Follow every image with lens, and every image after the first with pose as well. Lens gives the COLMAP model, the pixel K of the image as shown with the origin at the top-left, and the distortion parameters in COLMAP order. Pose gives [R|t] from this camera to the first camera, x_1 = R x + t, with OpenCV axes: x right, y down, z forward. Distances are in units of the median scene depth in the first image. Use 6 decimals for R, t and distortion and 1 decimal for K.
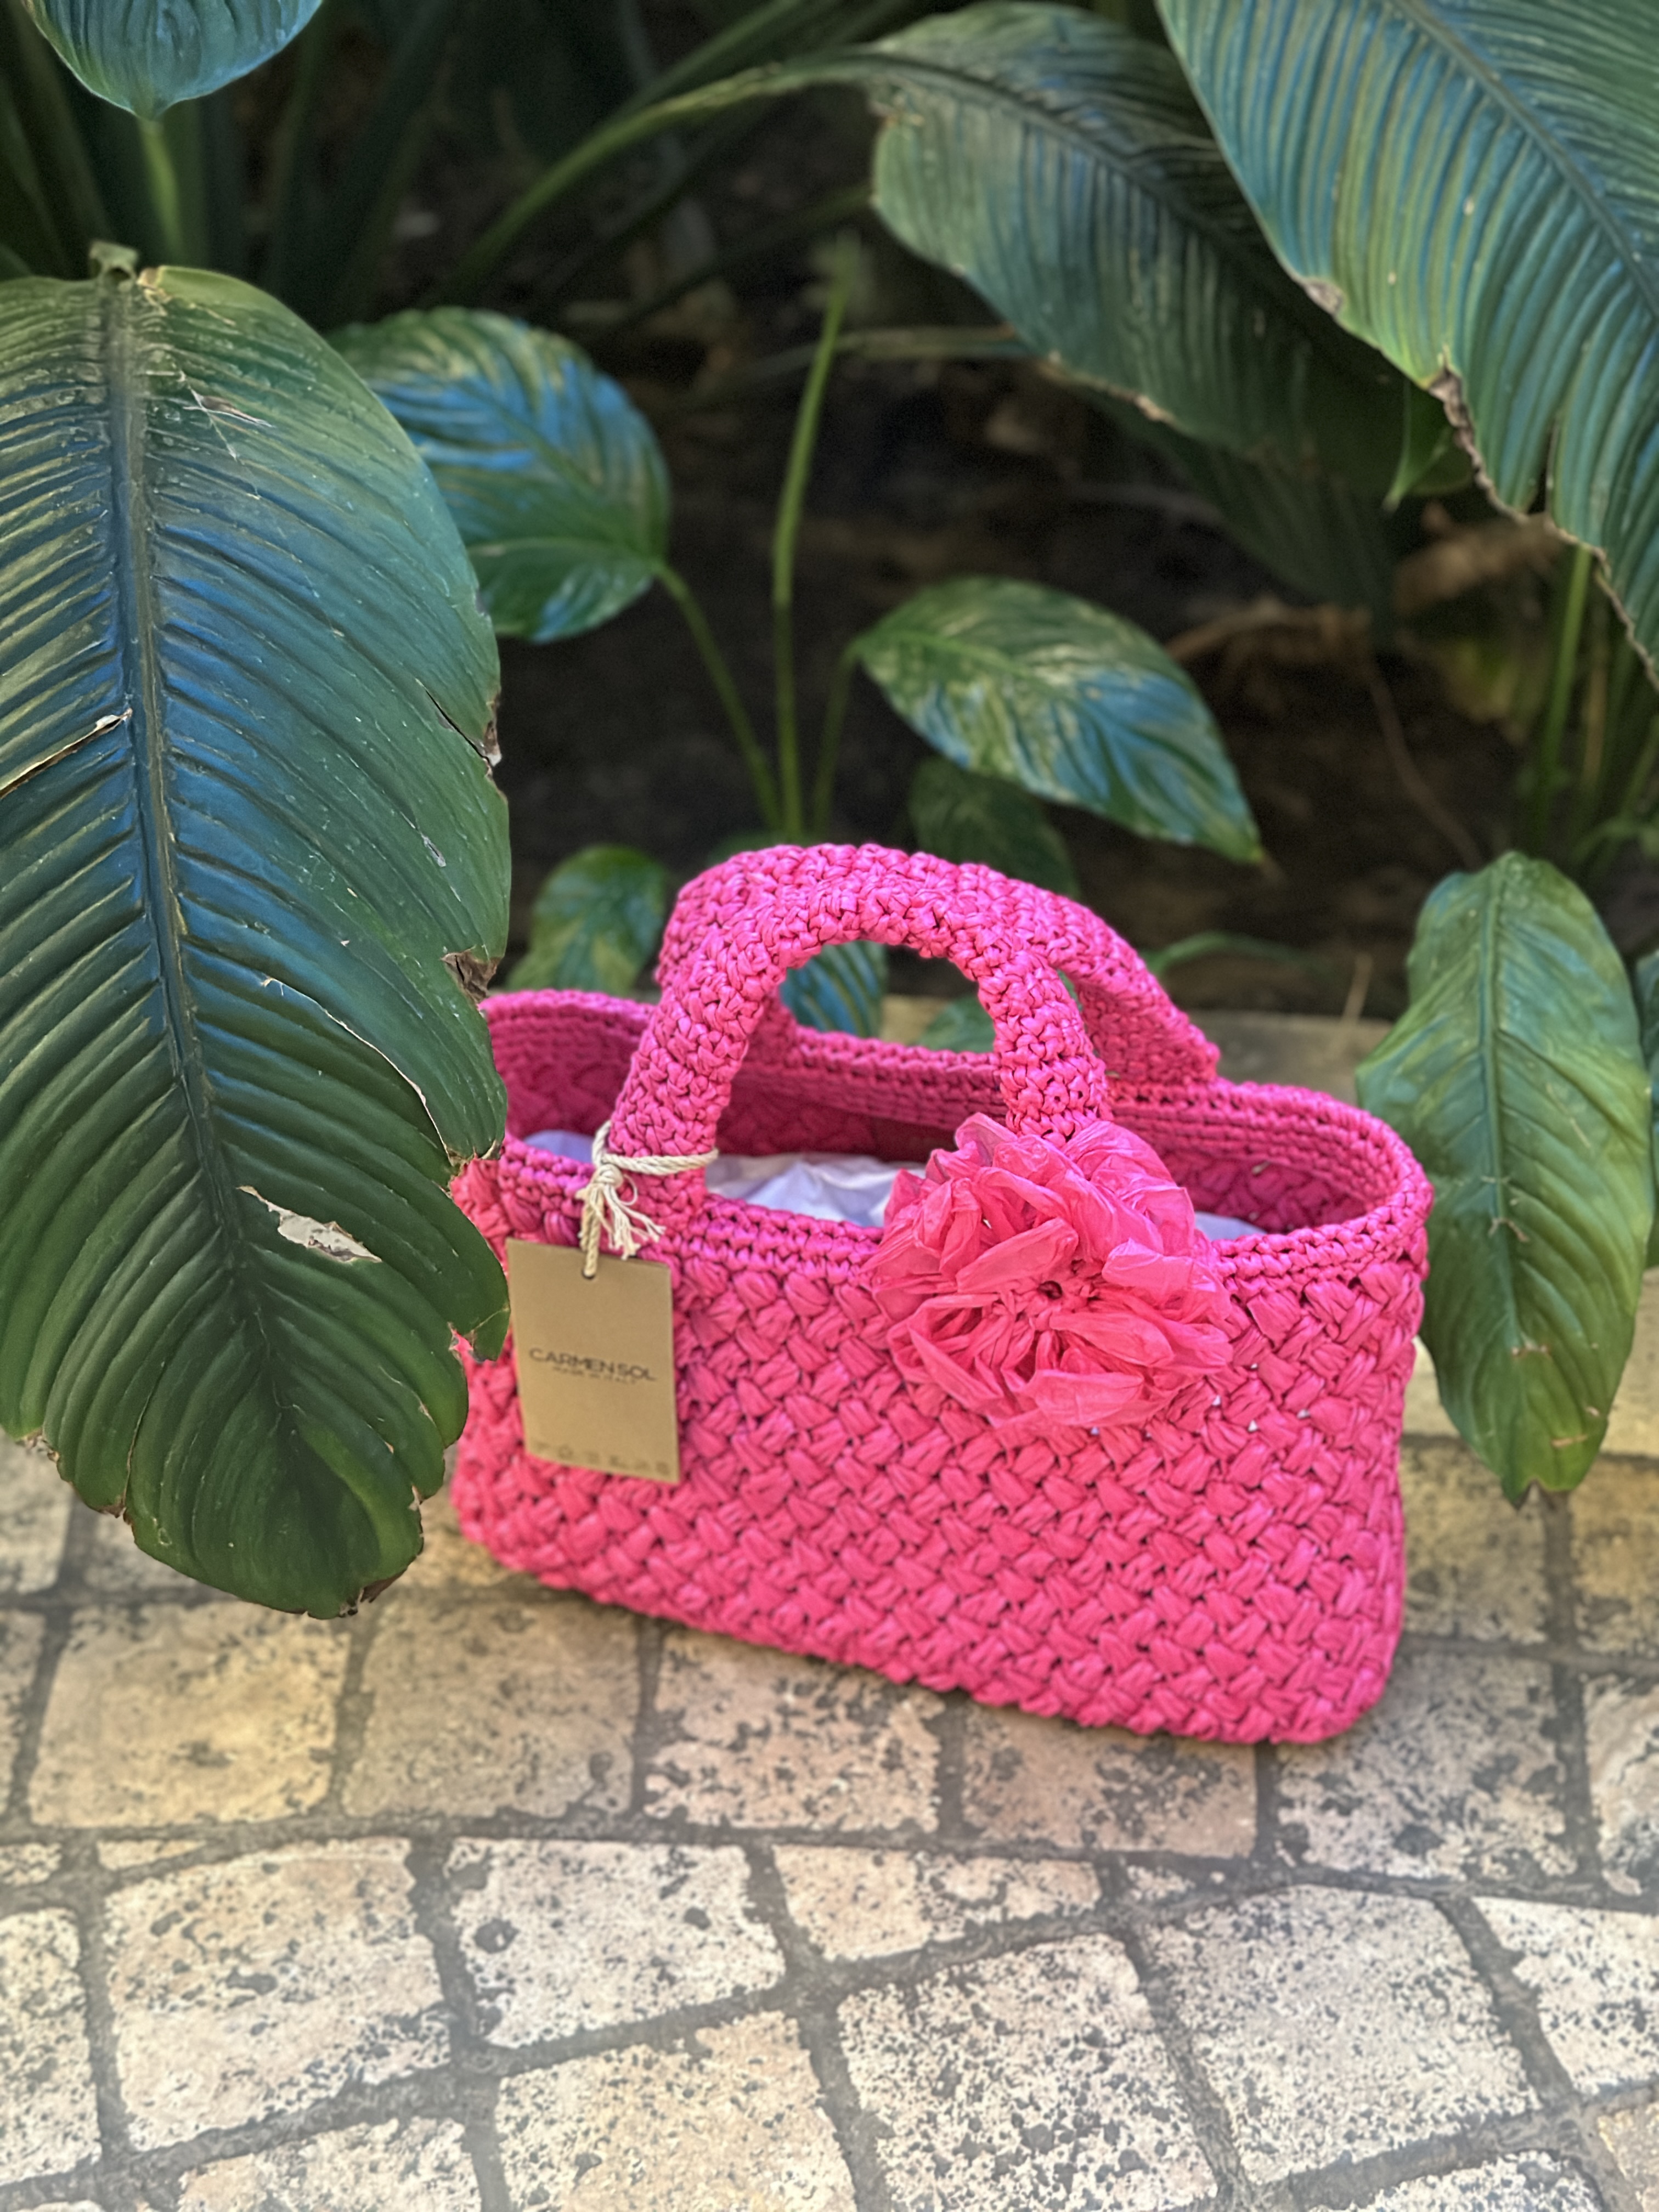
lens RADIAL K [[3110.2, 0, 829.5], [0, 3110.2, 1106.0], [0, 0, 1]] dist [0.205889, -0.502826]
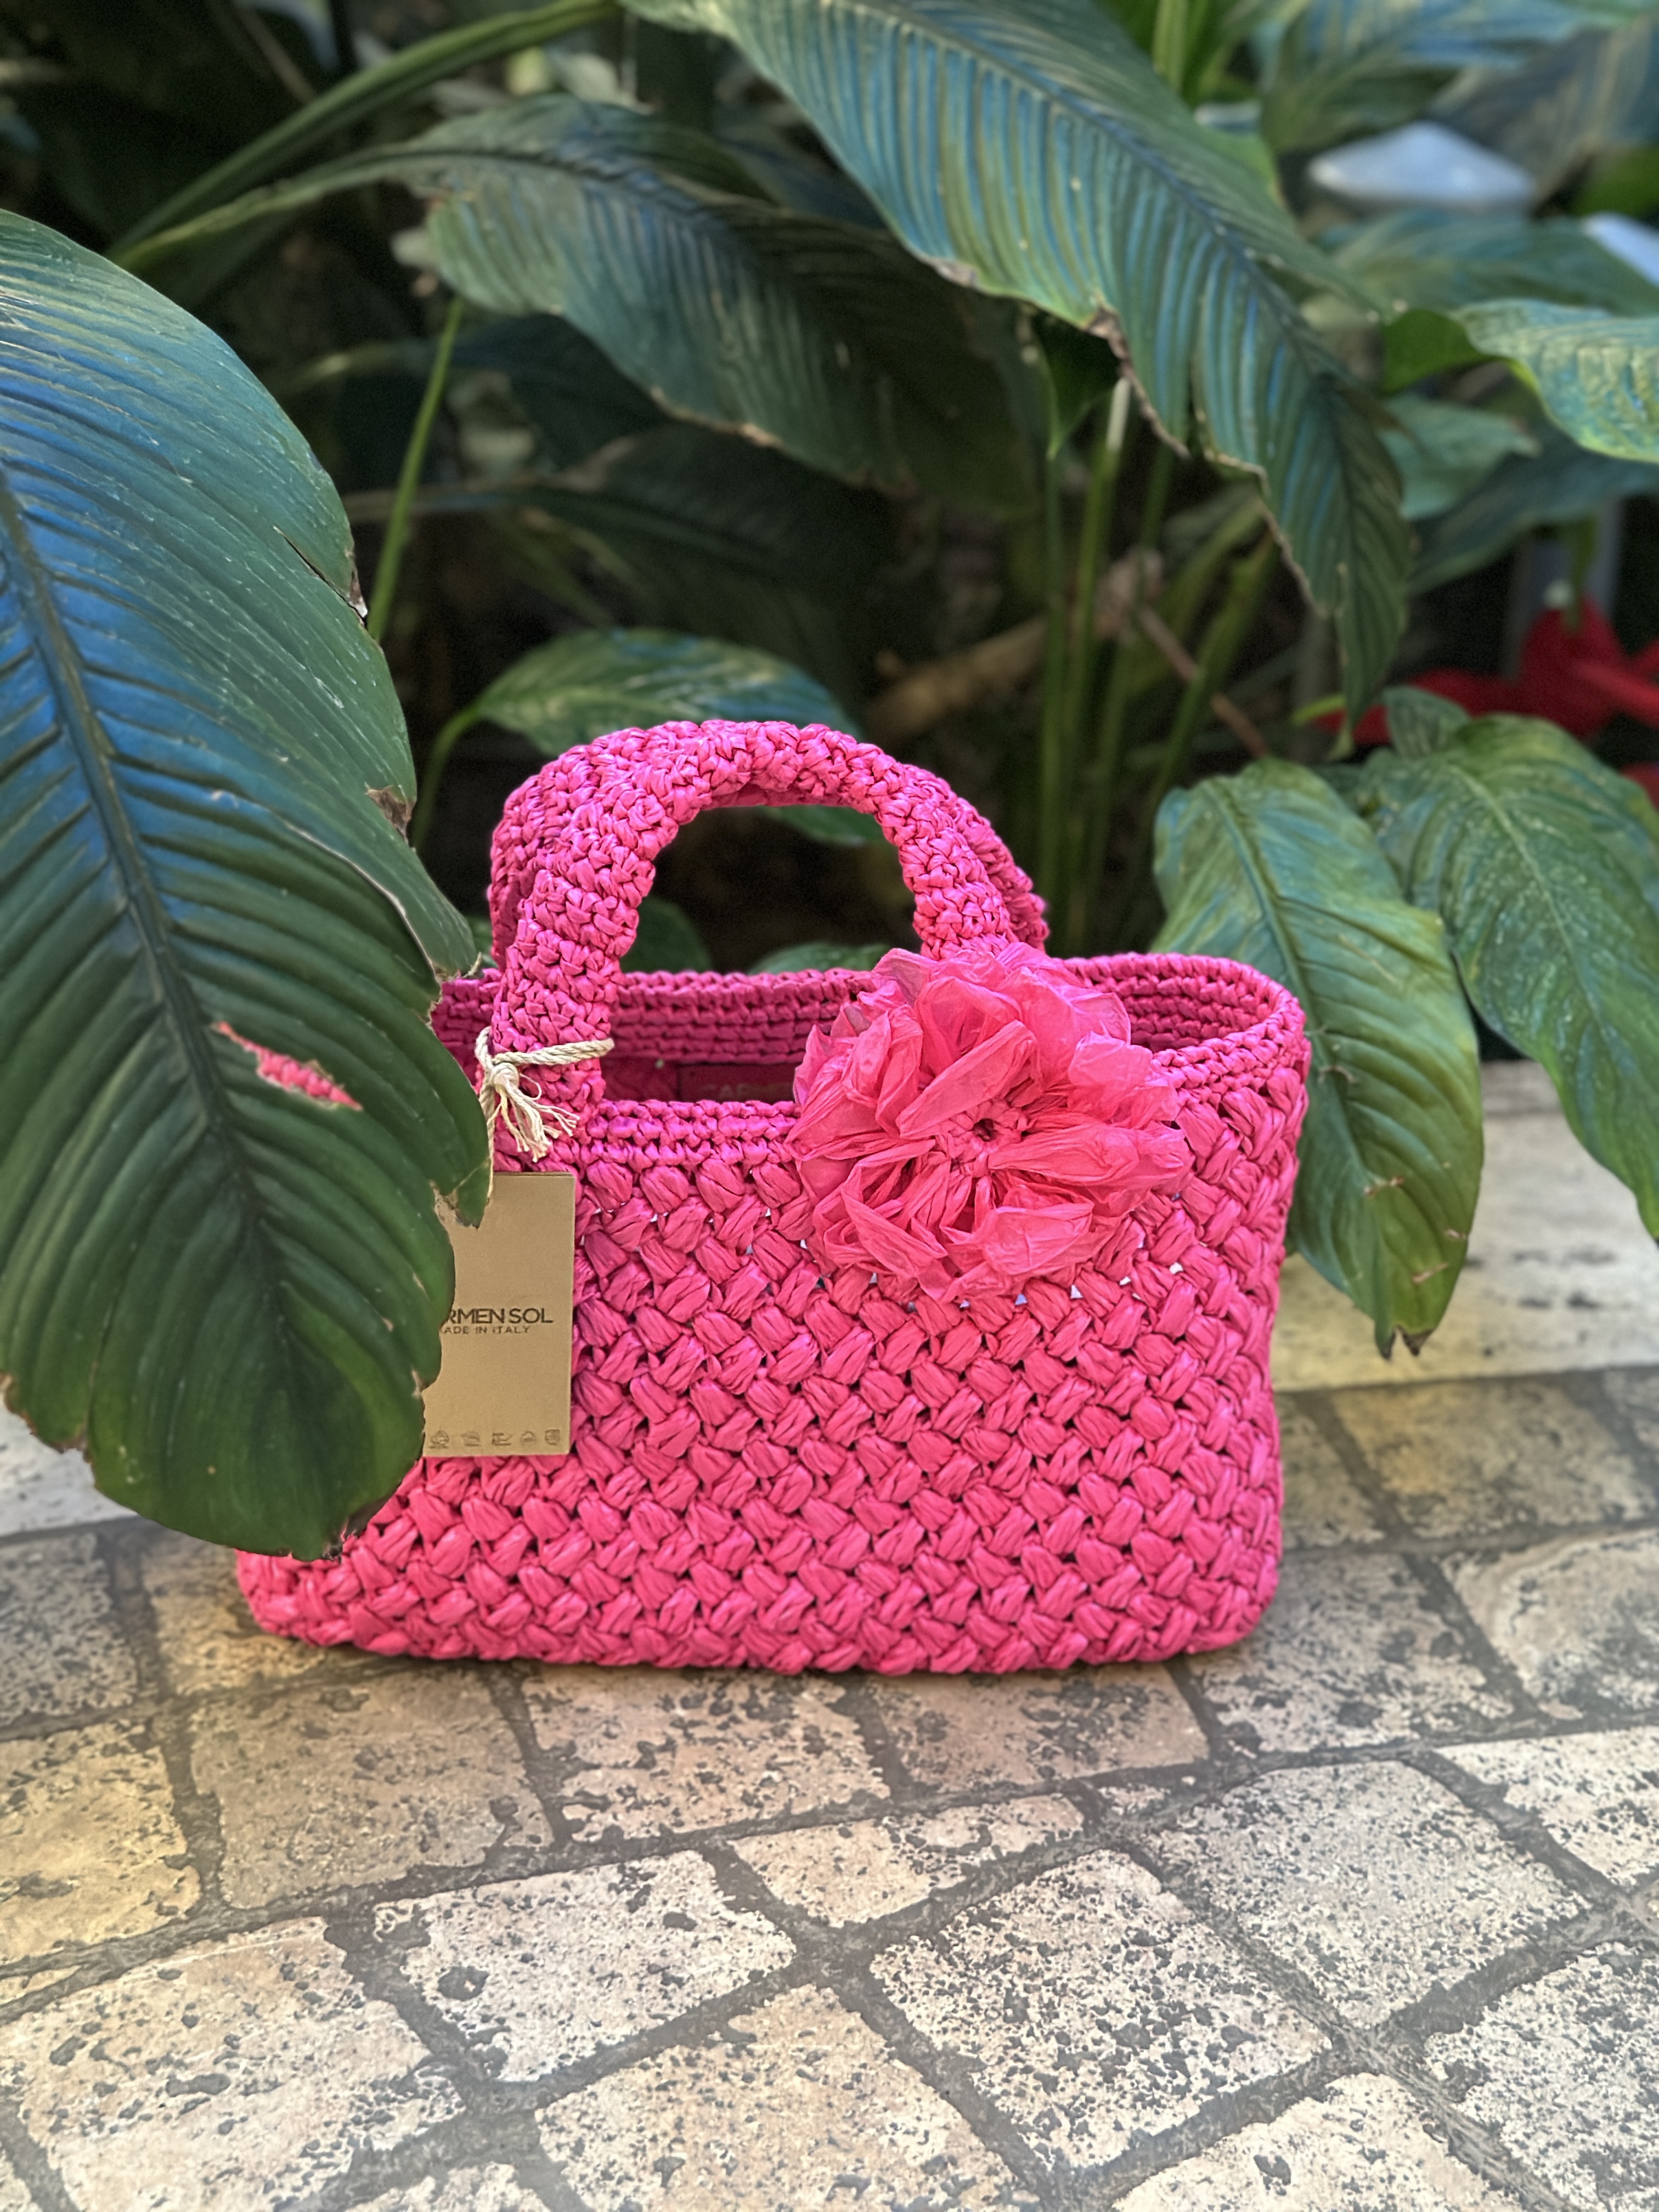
lens RADIAL K [[3119.4, 0, 828.3], [0, 3119.4, 1068.7], [0, 0, 1]] dist [0.171831, -0.358887]
pose [[0.941987, -0.104777, 0.318877, -0.266216], [0.168102, 0.969565, -0.178004, 0.194382], [-0.290521, 0.221281, 0.930931, 0.108876]]
